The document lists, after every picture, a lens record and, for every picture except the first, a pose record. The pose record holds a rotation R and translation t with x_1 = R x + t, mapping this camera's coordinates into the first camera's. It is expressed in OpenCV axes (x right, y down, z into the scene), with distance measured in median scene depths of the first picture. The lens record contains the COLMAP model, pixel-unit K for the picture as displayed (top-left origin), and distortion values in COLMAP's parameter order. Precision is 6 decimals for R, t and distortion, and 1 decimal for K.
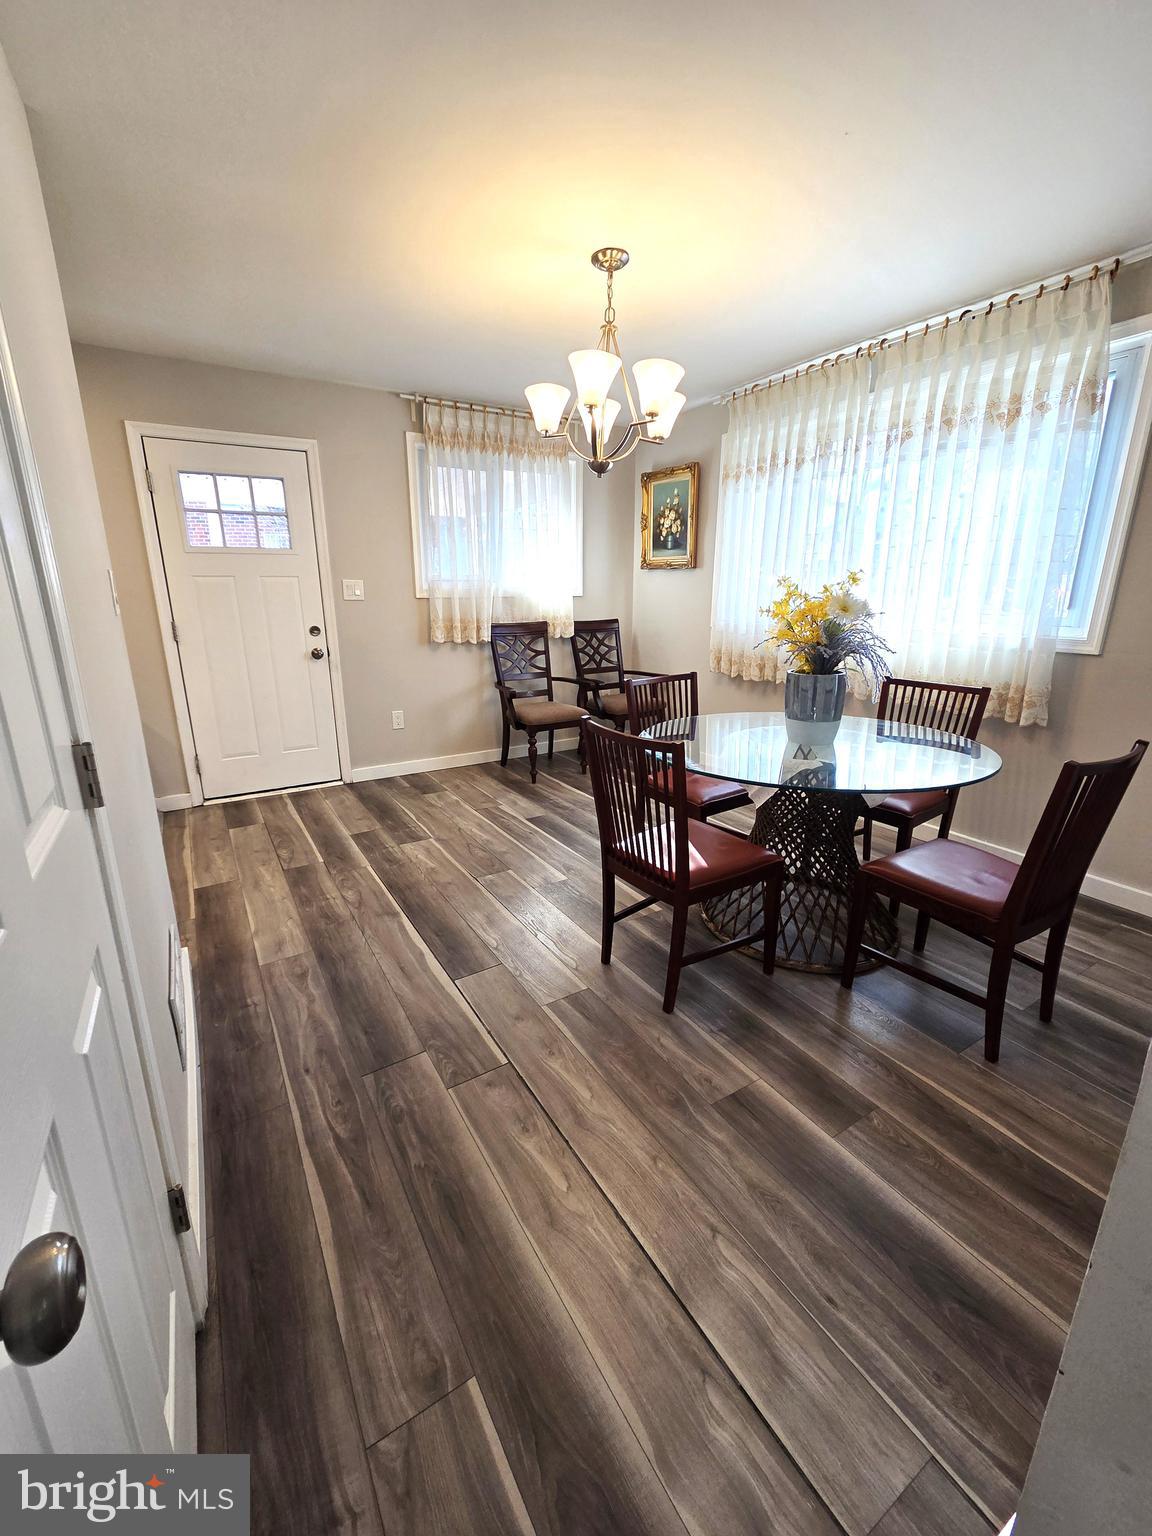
lens RADIAL K [[626.6, 0, 570.2], [0, 626.6, 761.1], [0, 0, 1]] dist [0.001744, -0.000027]
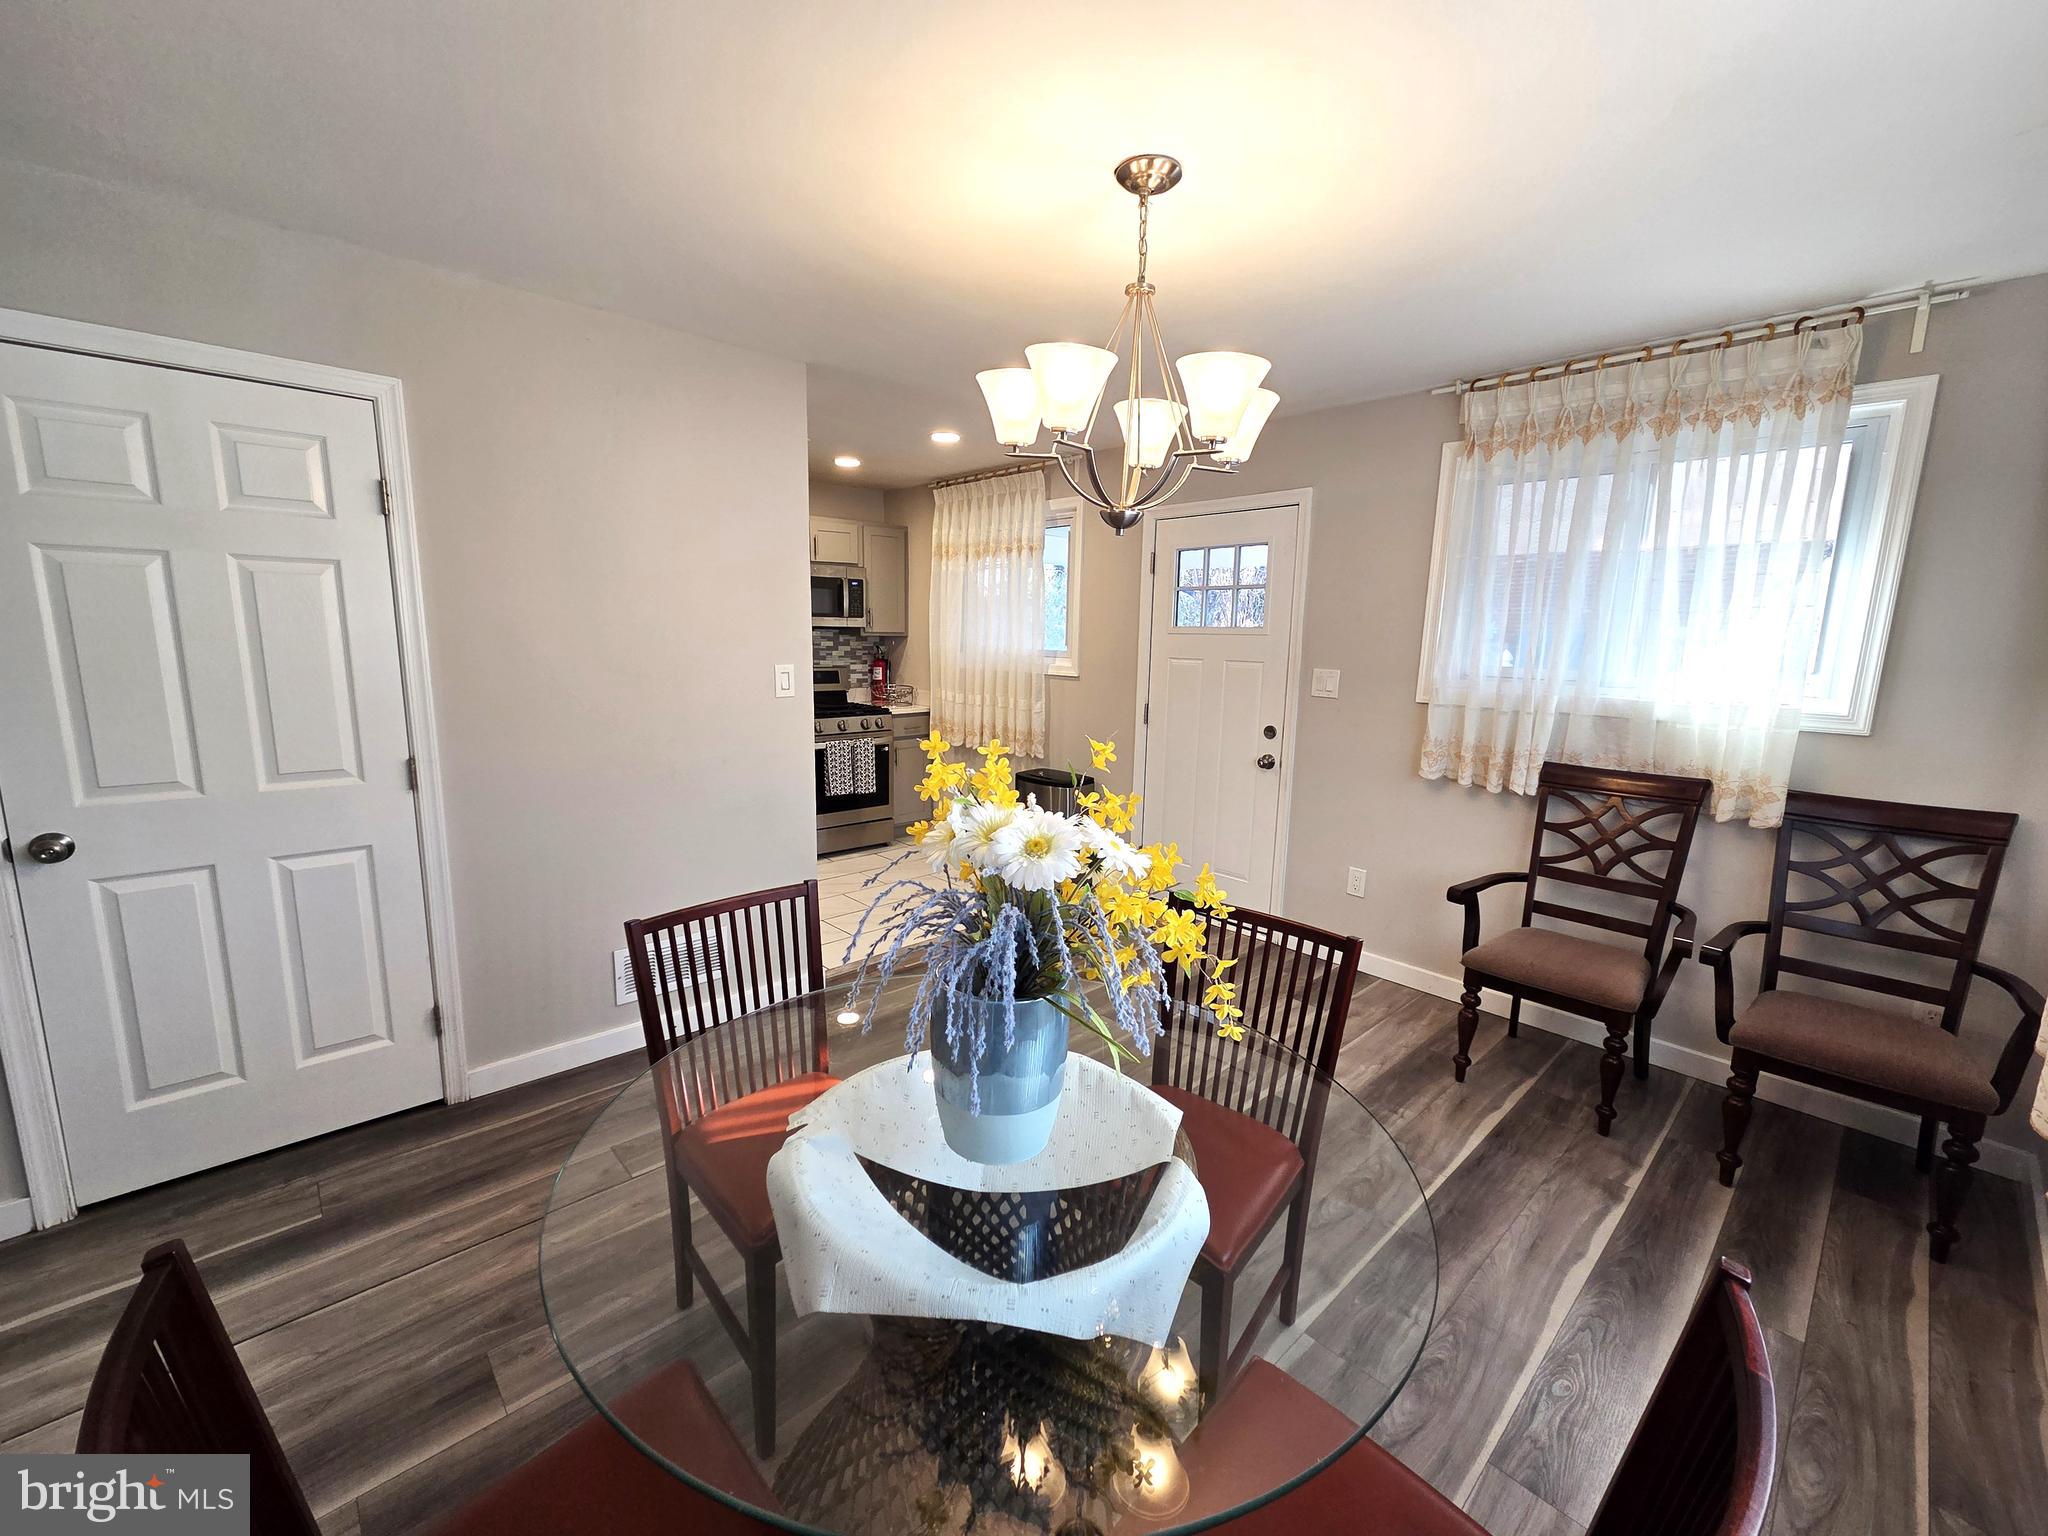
lens RADIAL K [[835.5, 0, 1016.4], [0, 835.5, 774.8], [0, 0, 1]] dist [0.001744, -0.000027]
pose [[0.199144, 0.175155, -0.964190, 0.631127], [-0.280640, 0.952882, 0.115138, -0.233828], [0.938927, 0.247661, 0.238916, 0.599785]]
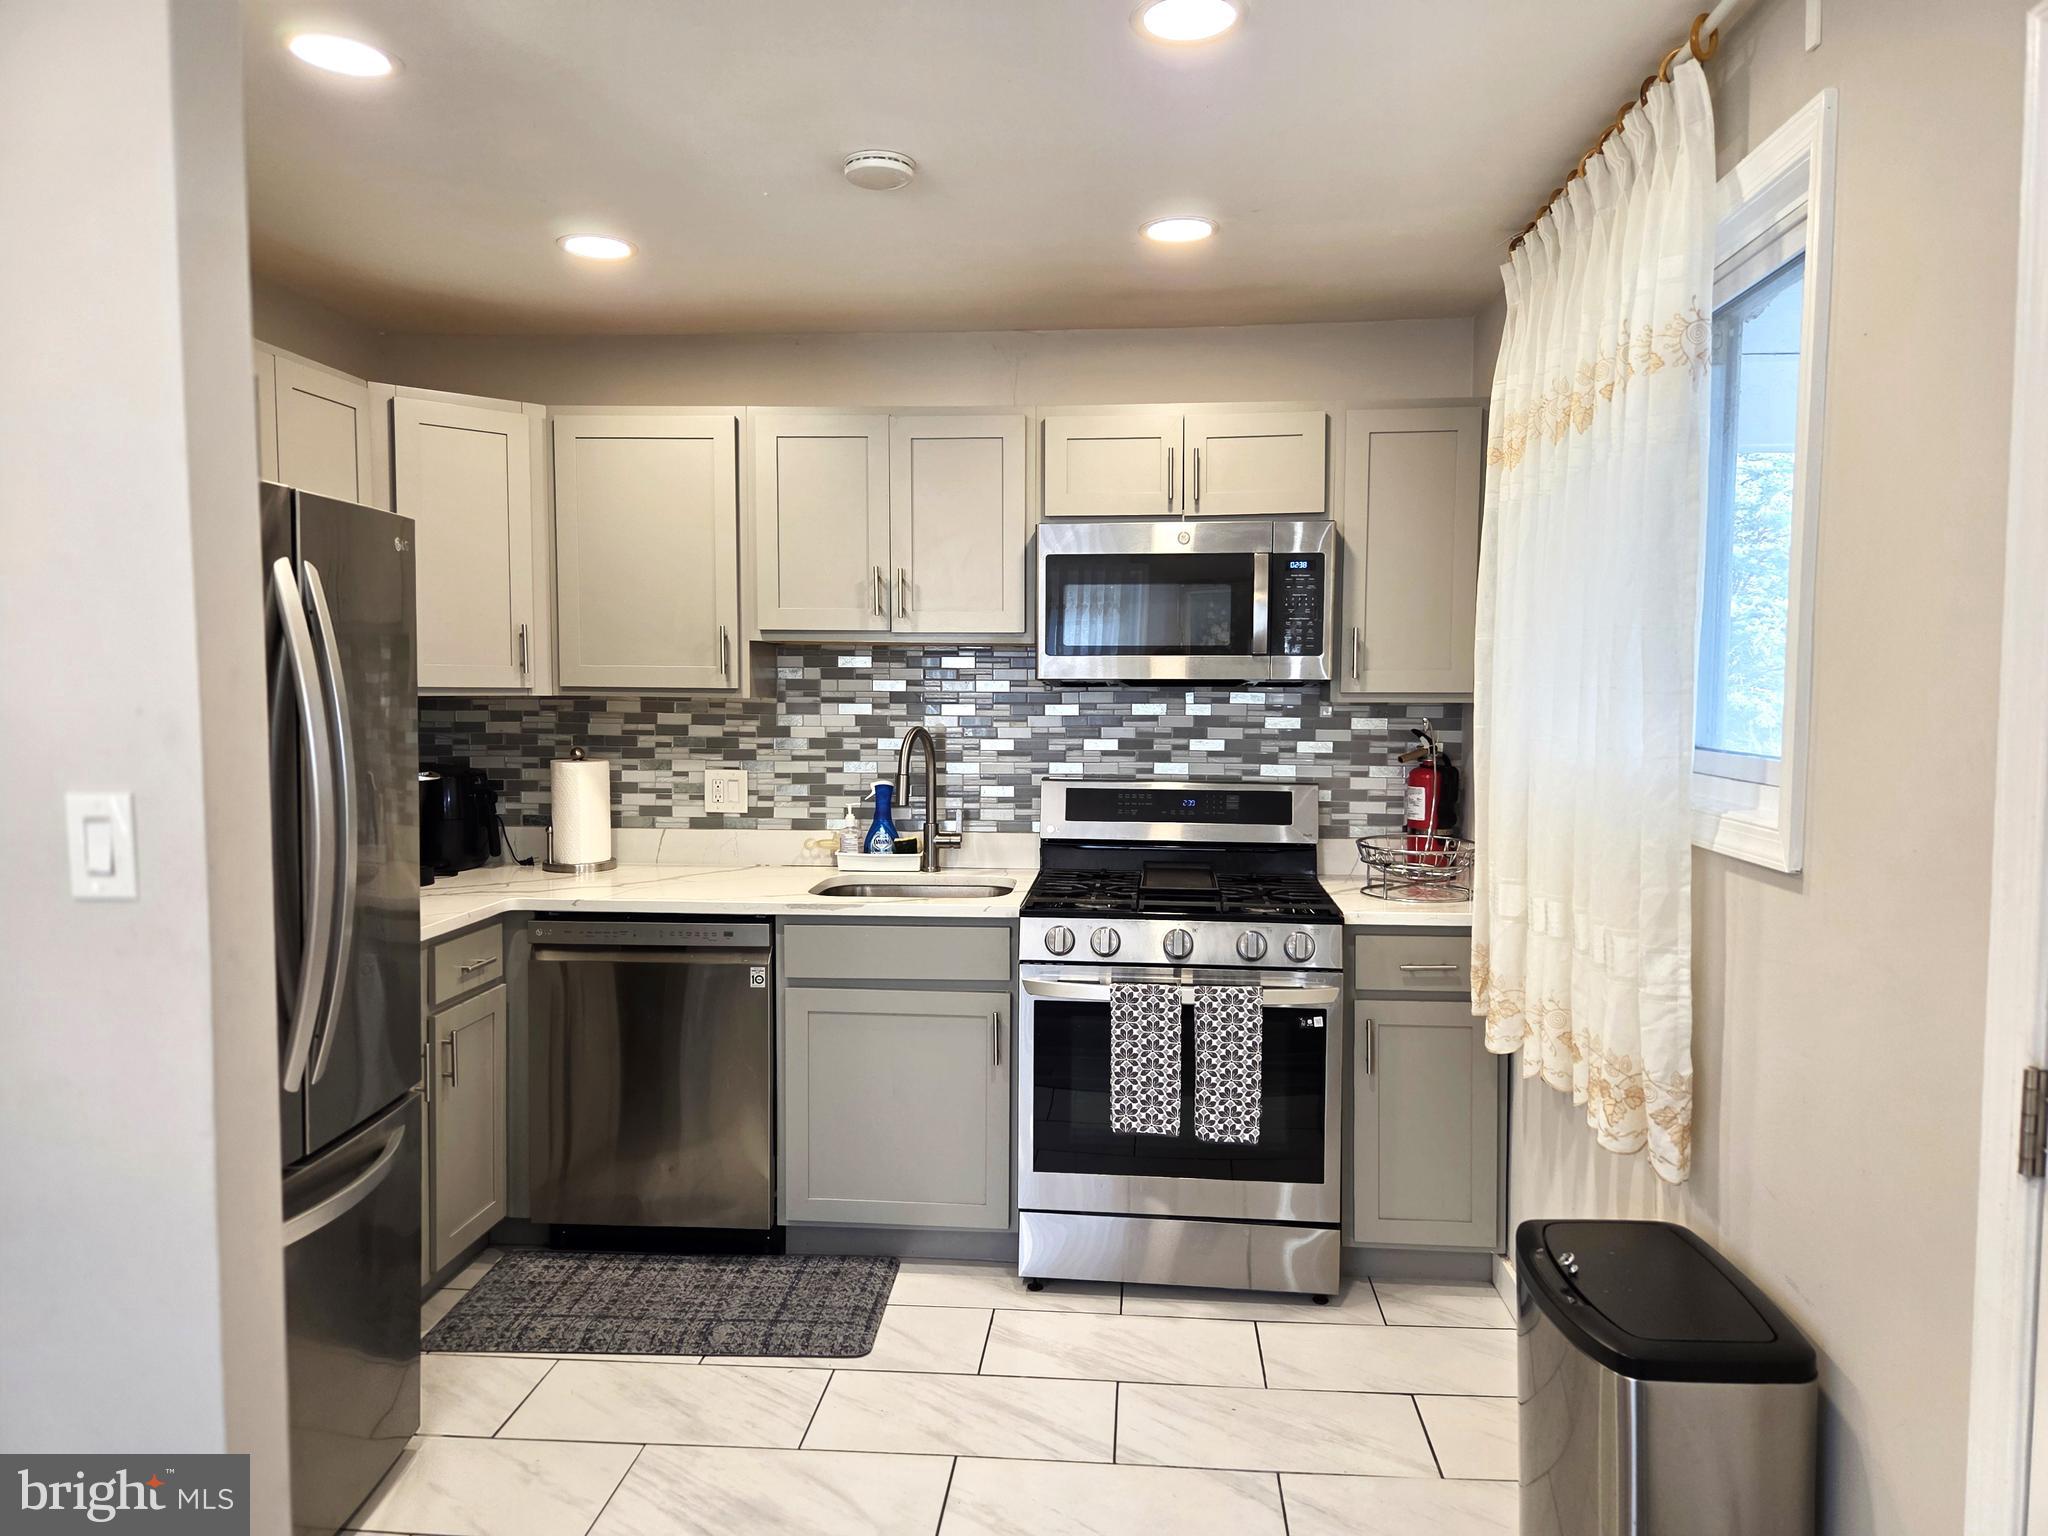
lens RADIAL K [[1379.9, 0, 1016.5], [0, 1379.9, 764.3], [0, 0, 1]] dist [0.071260, -0.062470]
pose [[-0.592143, 0.049657, -0.804301, -0.171509], [-0.216646, 0.951542, 0.218247, -0.359314], [0.776164, 0.303482, -0.552691, 1.075424]]
